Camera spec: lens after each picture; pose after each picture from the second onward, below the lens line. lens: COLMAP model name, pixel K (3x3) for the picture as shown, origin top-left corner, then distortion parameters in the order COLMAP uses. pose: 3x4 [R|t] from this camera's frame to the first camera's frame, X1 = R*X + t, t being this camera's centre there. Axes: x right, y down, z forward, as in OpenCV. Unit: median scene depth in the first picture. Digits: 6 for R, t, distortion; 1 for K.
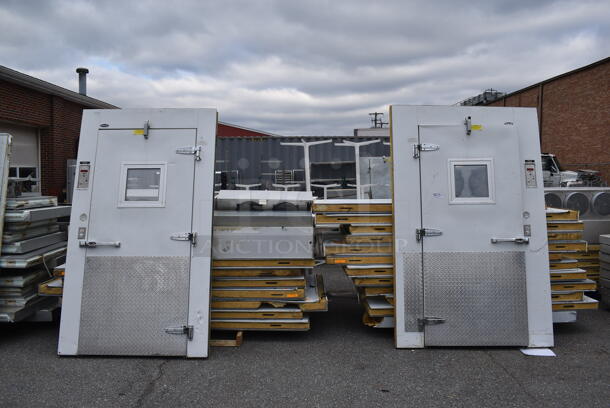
lens RADIAL K [[475.7, 0, 305.0], [0, 475.7, 204.0], [0, 0, 1]] dist [-0.083775, 0.008967]
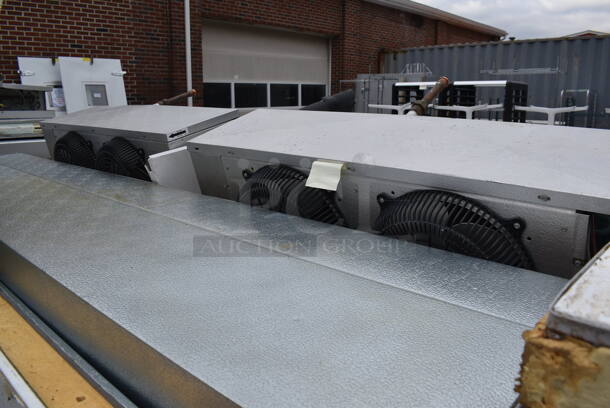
lens RADIAL K [[475.7, 0, 305.0], [0, 475.7, 204.0], [0, 0, 1]] dist [-0.083775, 0.008967]
pose [[0.724181, 0.154358, -0.672113, 0.047580], [-0.050065, 0.983823, 0.172002, -0.030162], [0.687790, -0.090911, 0.720194, 0.939730]]
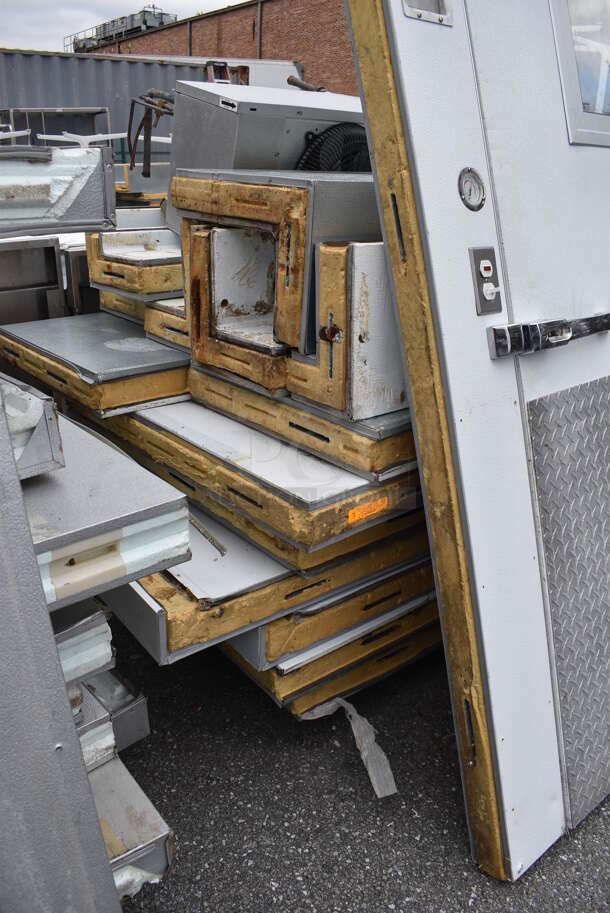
lens RADIAL K [[711.9, 0, 305.0], [0, 711.9, 456.5], [0, 0, 1]] dist [-0.083775, 0.008967]
pose [[0.783845, -0.225415, 0.578597, -0.673938], [0.022073, 0.941310, 0.336820, 0.032129], [-0.620564, -0.251243, 0.742817, 0.787451]]
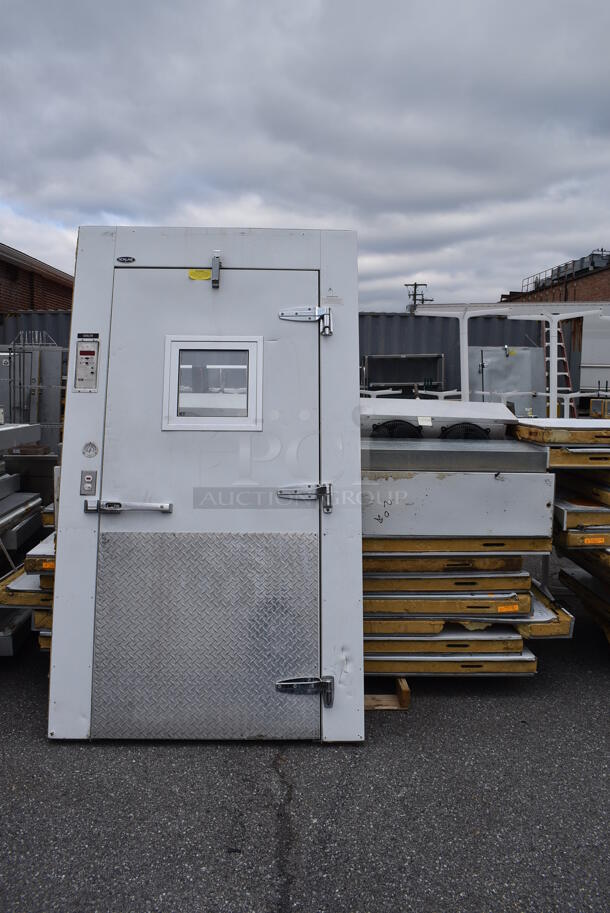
lens RADIAL K [[711.9, 0, 305.0], [0, 711.9, 456.5], [0, 0, 1]] dist [-0.083775, 0.008967]
pose [[0.999670, 0.011656, 0.022878, -0.261131], [-0.012768, 0.998714, 0.049072, -0.002948], [-0.022276, -0.049348, 0.998533, 0.261360]]
